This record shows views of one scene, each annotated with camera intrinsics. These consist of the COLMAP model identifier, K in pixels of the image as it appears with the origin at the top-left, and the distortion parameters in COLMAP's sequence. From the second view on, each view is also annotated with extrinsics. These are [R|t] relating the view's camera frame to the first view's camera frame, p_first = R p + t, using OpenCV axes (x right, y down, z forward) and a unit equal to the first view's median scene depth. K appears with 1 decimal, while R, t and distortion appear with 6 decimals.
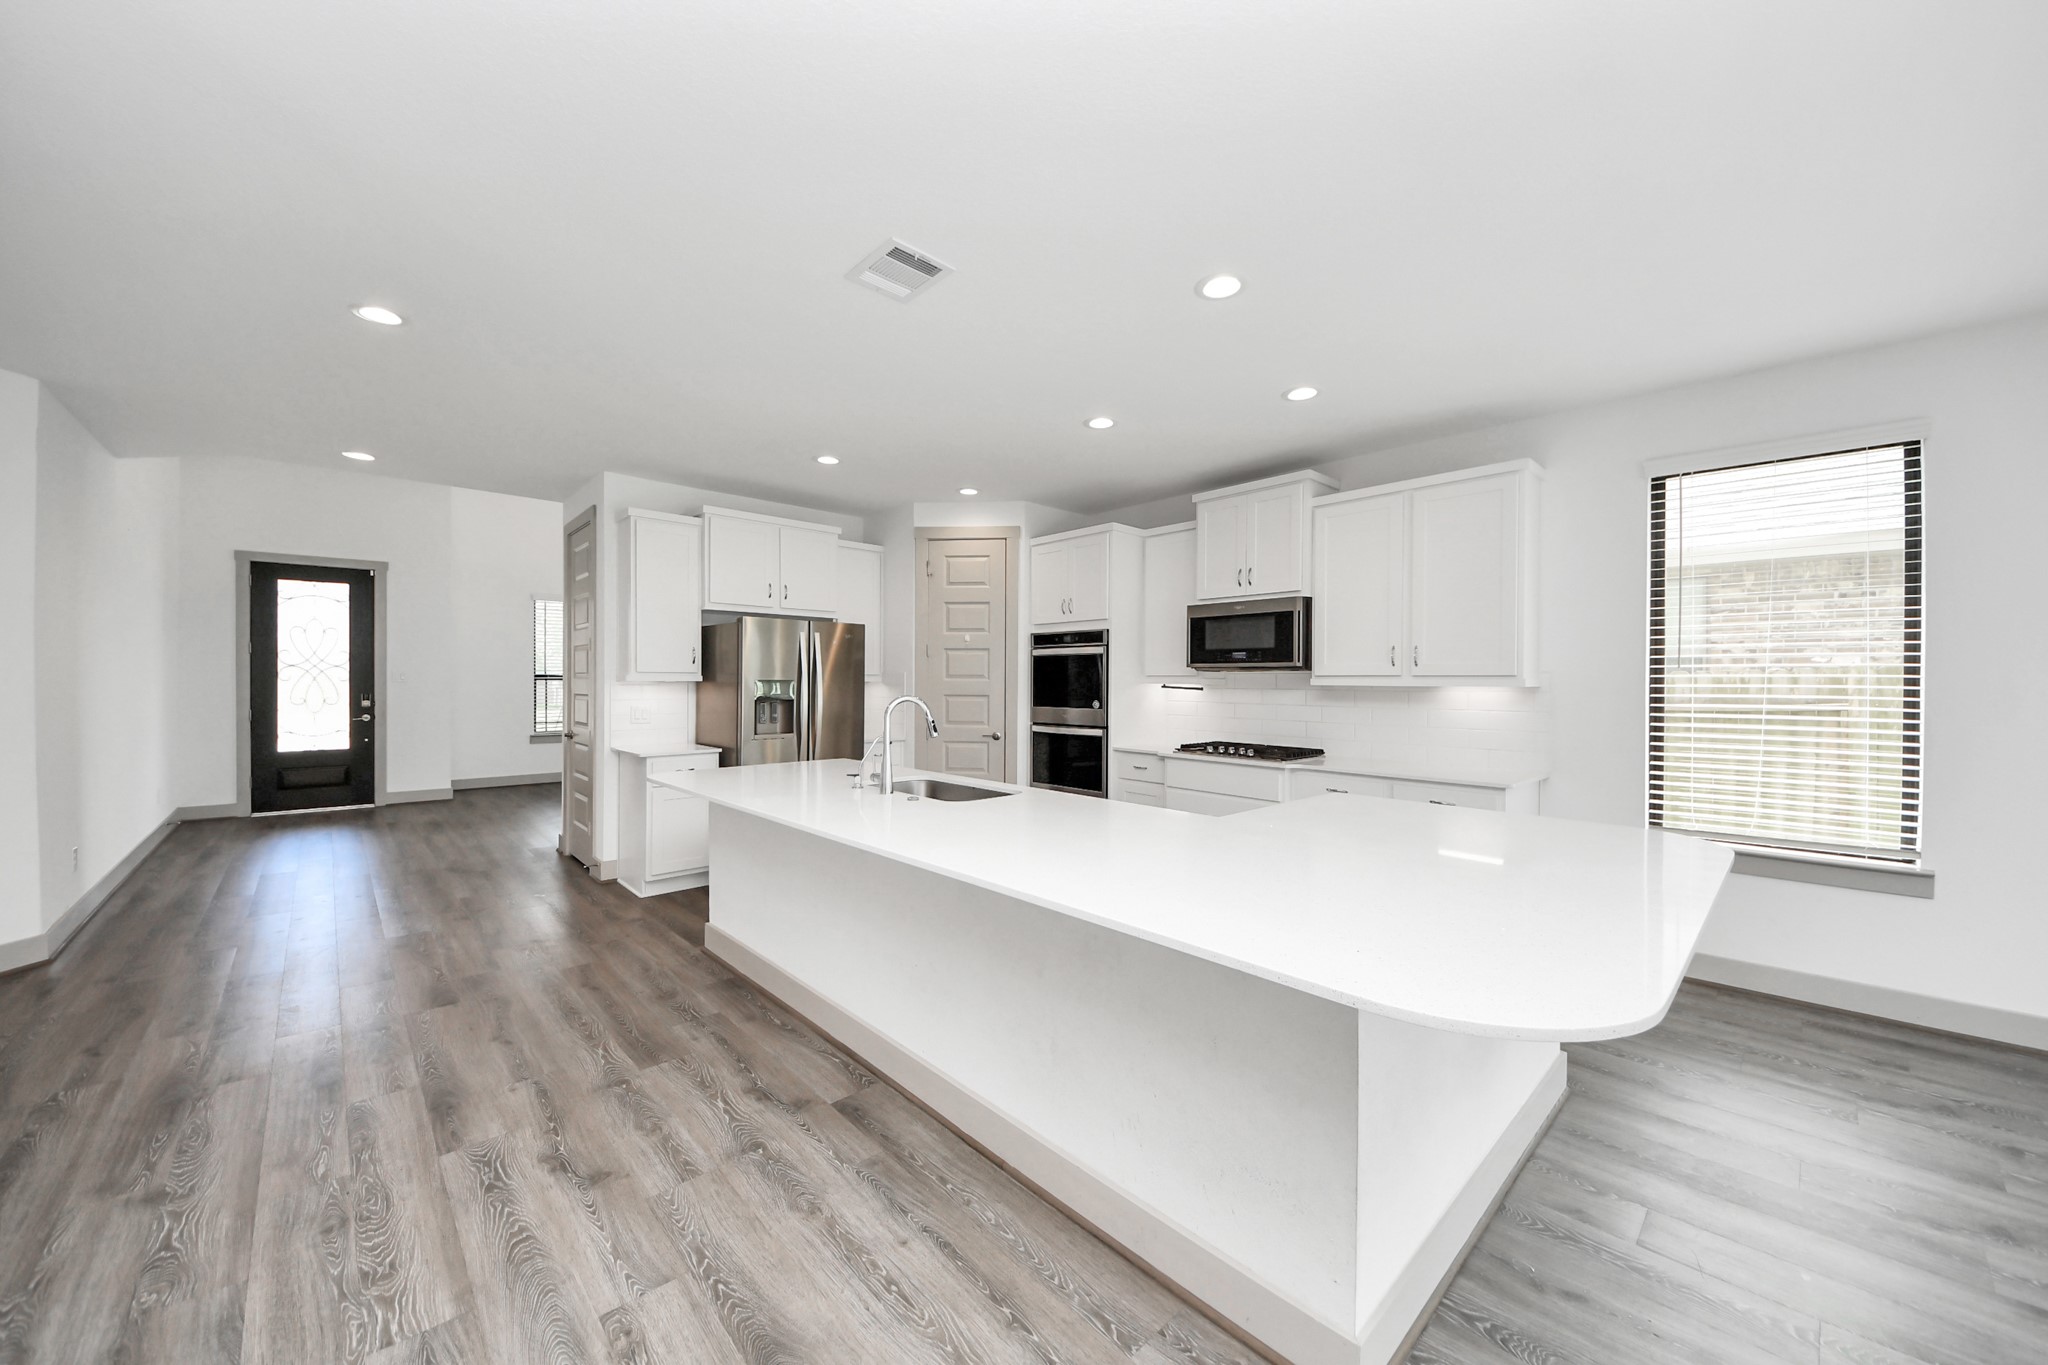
lens RADIAL K [[730.5, 0, 1052.6], [0, 730.5, 703.2], [0, 0, 1]] dist [-0.000122, -0.004535]
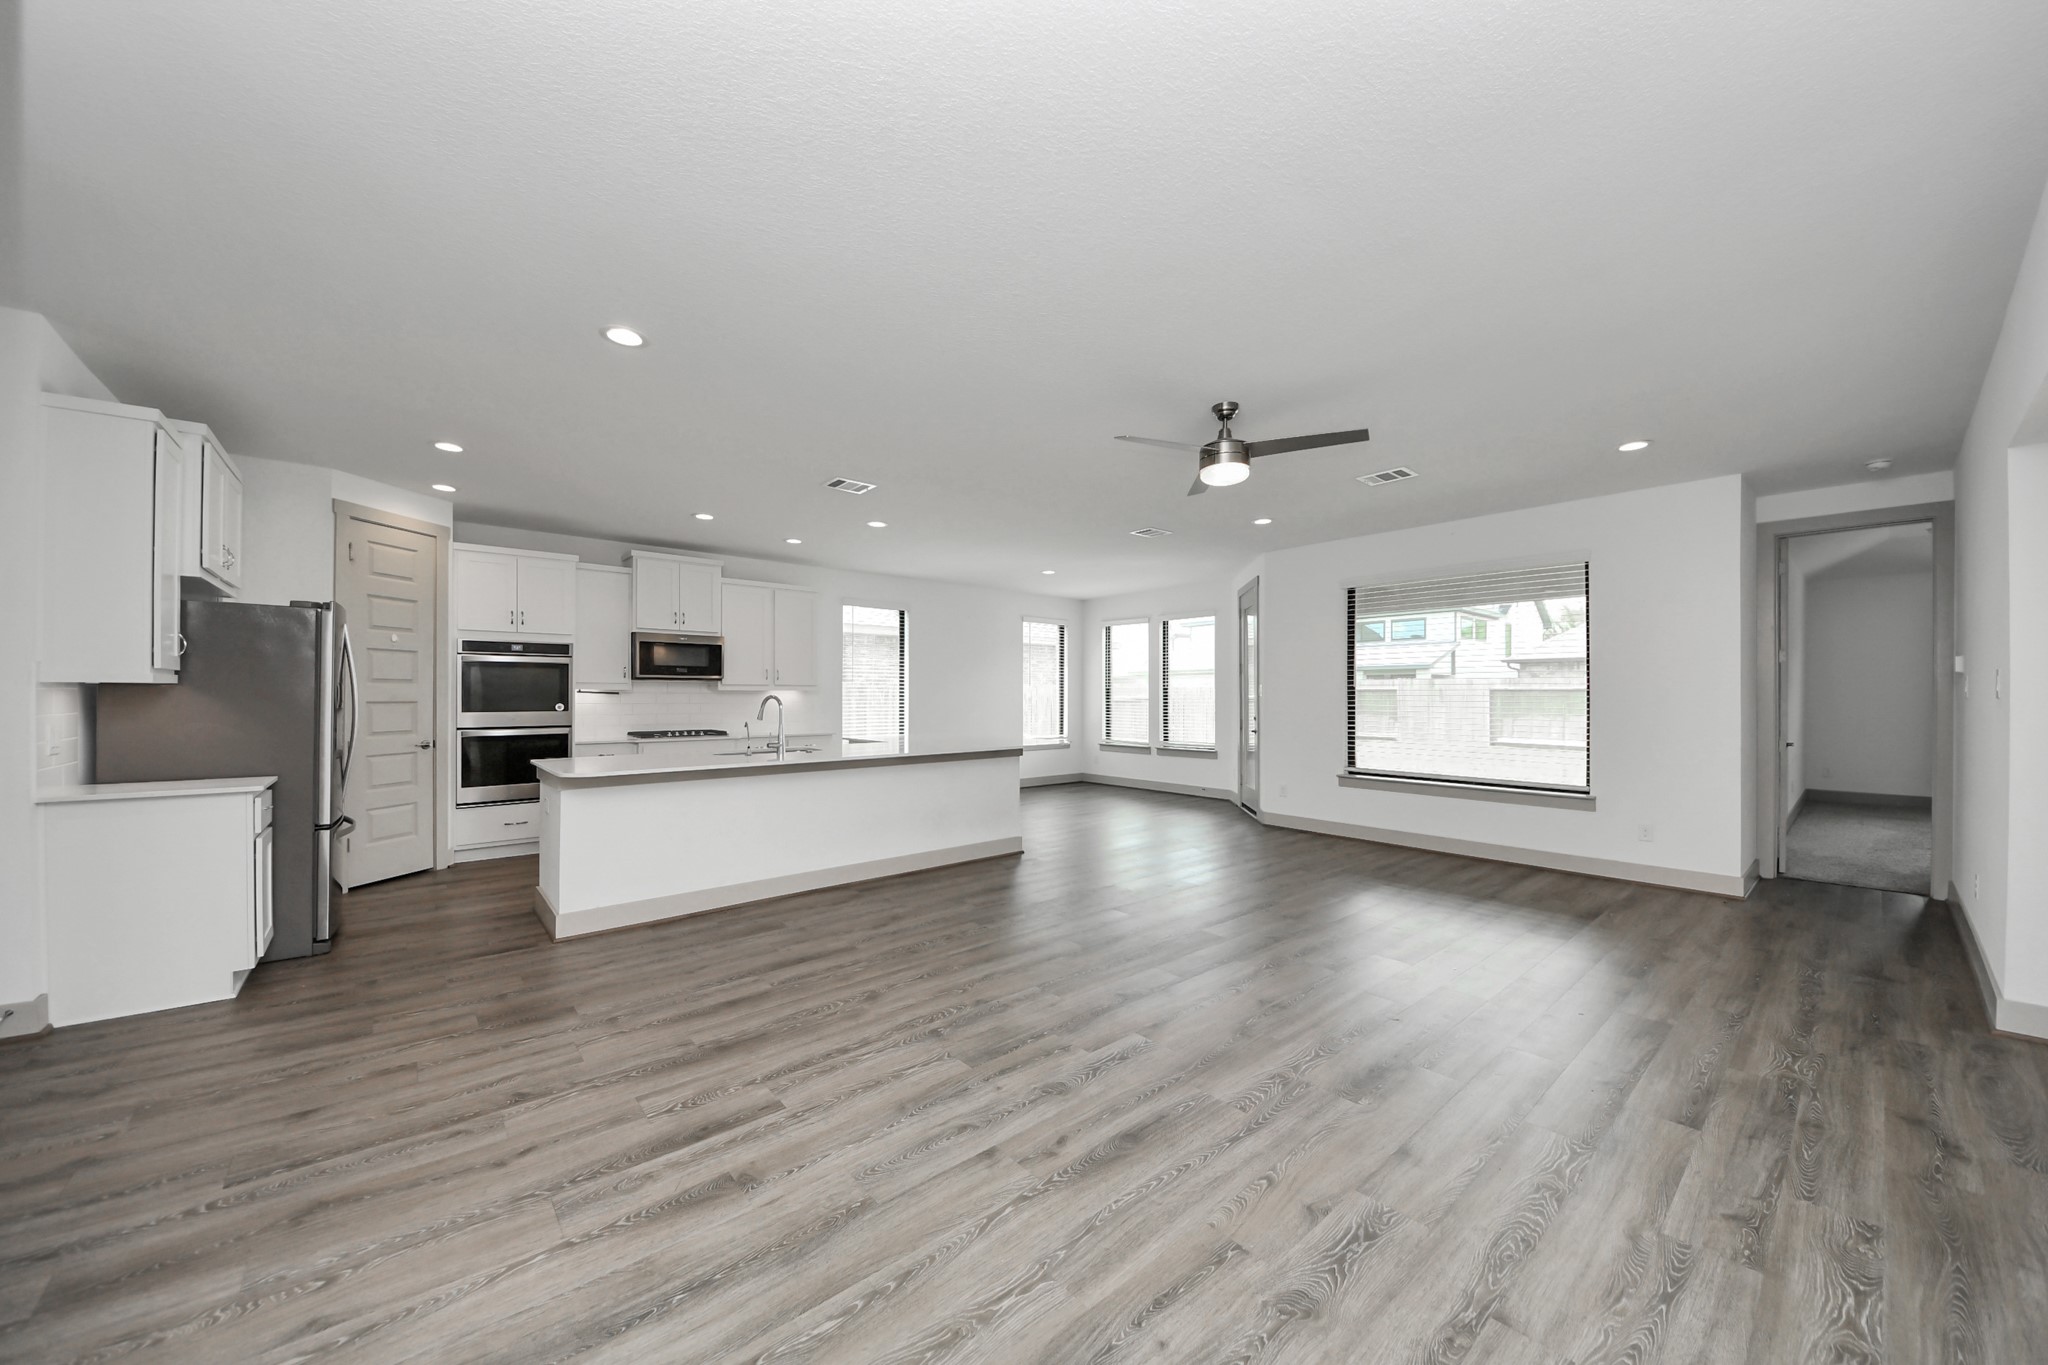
lens RADIAL K [[730.5, 0, 1040.2], [0, 730.5, 704.1], [0, 0, 1]] dist [-0.000122, -0.004535]
pose [[0.058996, -0.017656, 0.998102, -1.170606], [0.024895, 0.999559, 0.016210, -0.003284], [-0.997948, 0.023891, 0.059409, 0.186572]]
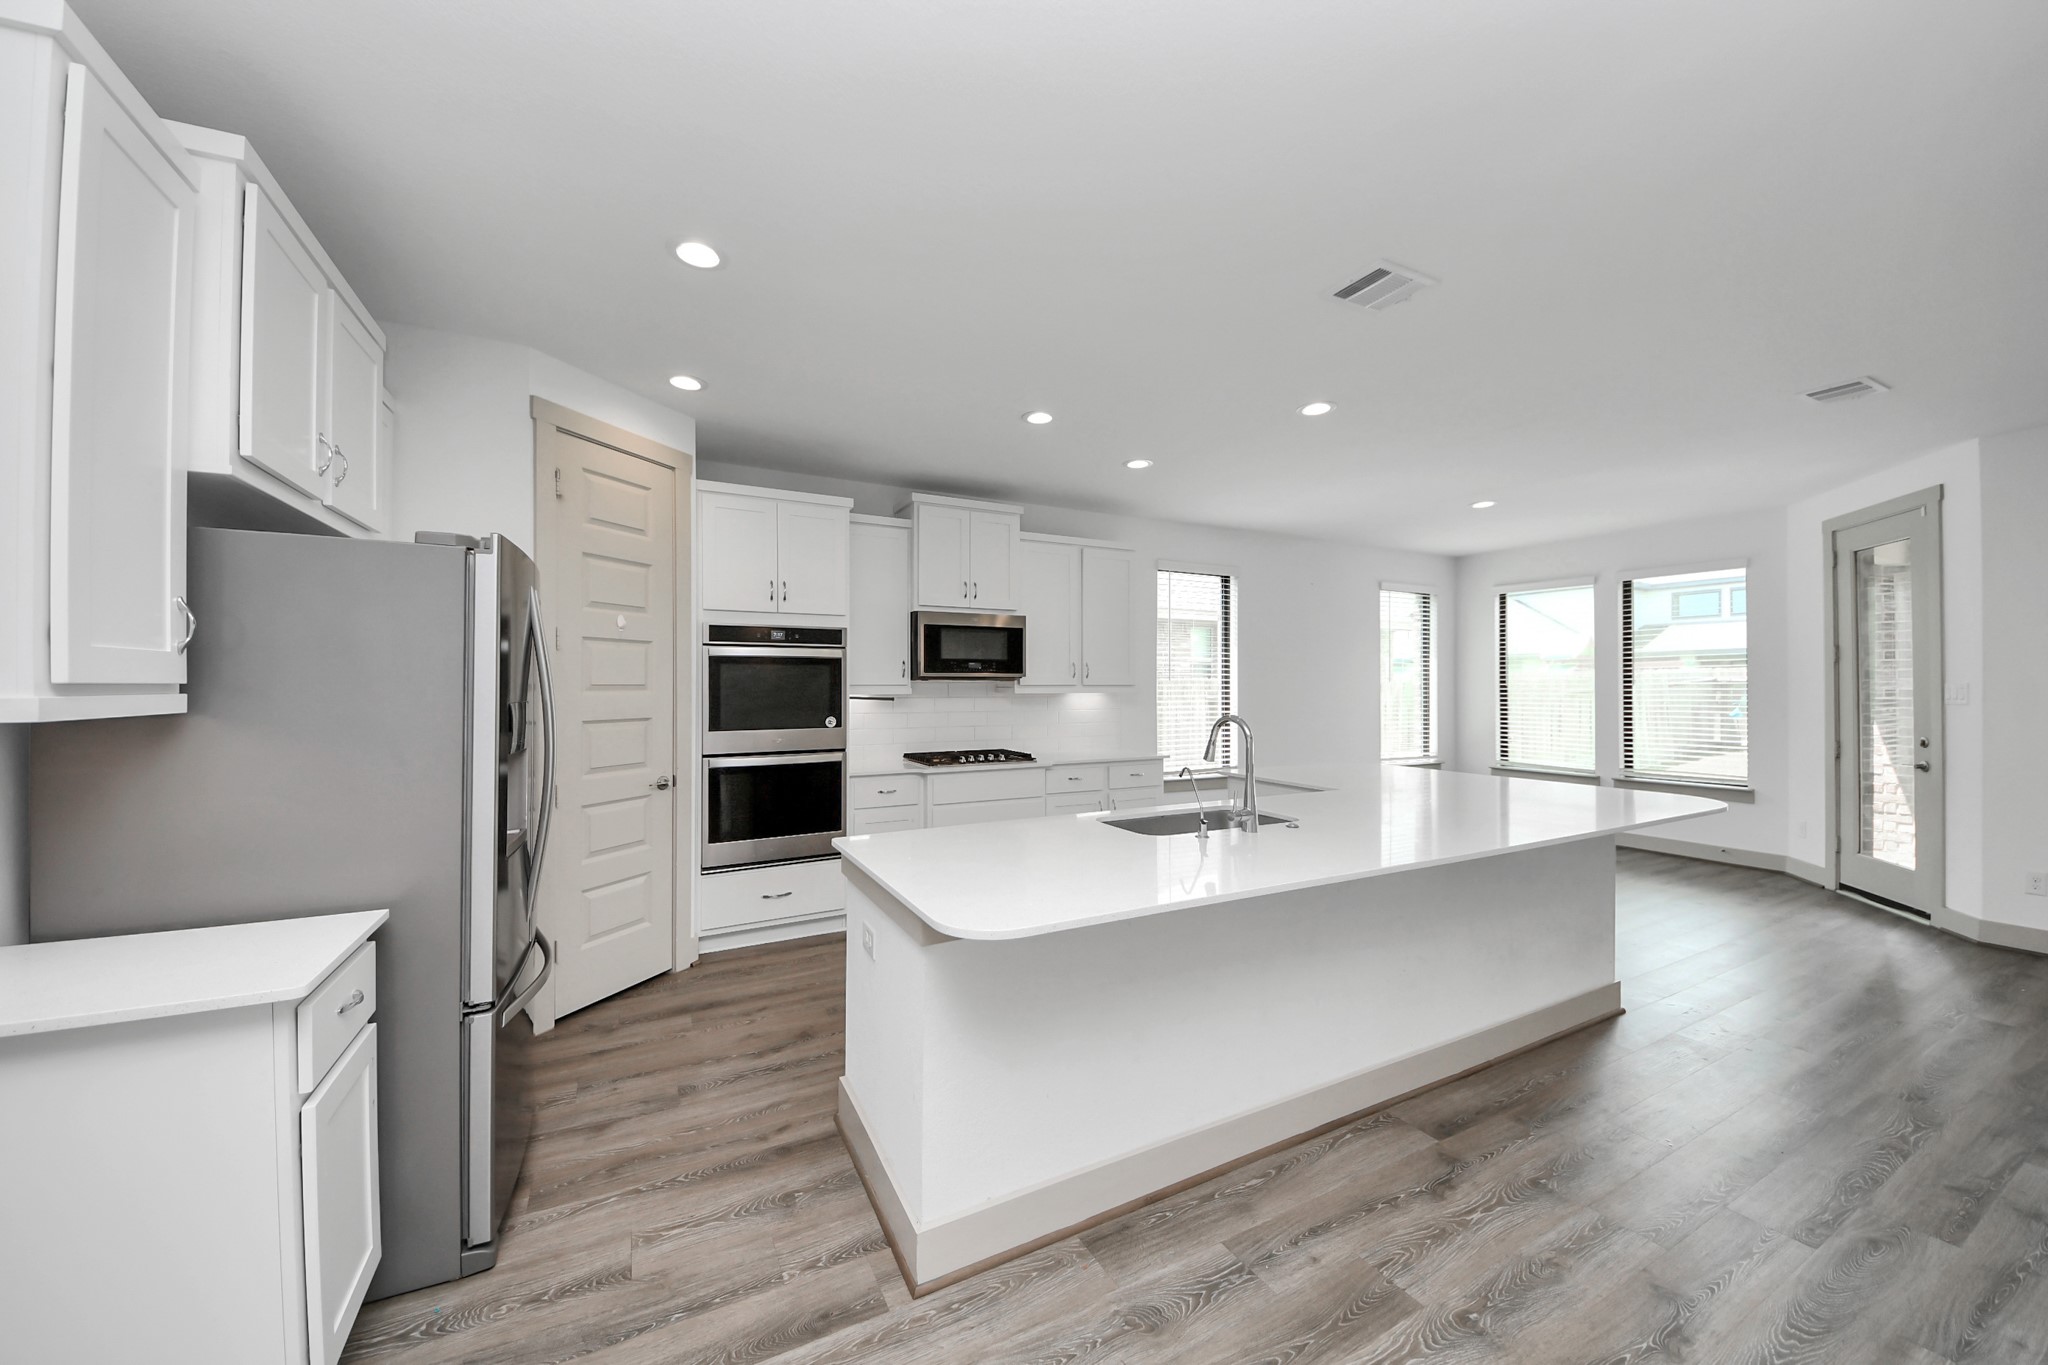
lens RADIAL K [[730.5, 0, 1025.0], [0, 730.5, 705.1], [0, 0, 1]] dist [-0.000122, -0.004535]
pose [[0.296356, -0.033693, 0.954483, -0.703623], [0.023446, 0.999333, 0.027996, -0.037844], [-0.954790, 0.014082, 0.296949, 0.626029]]
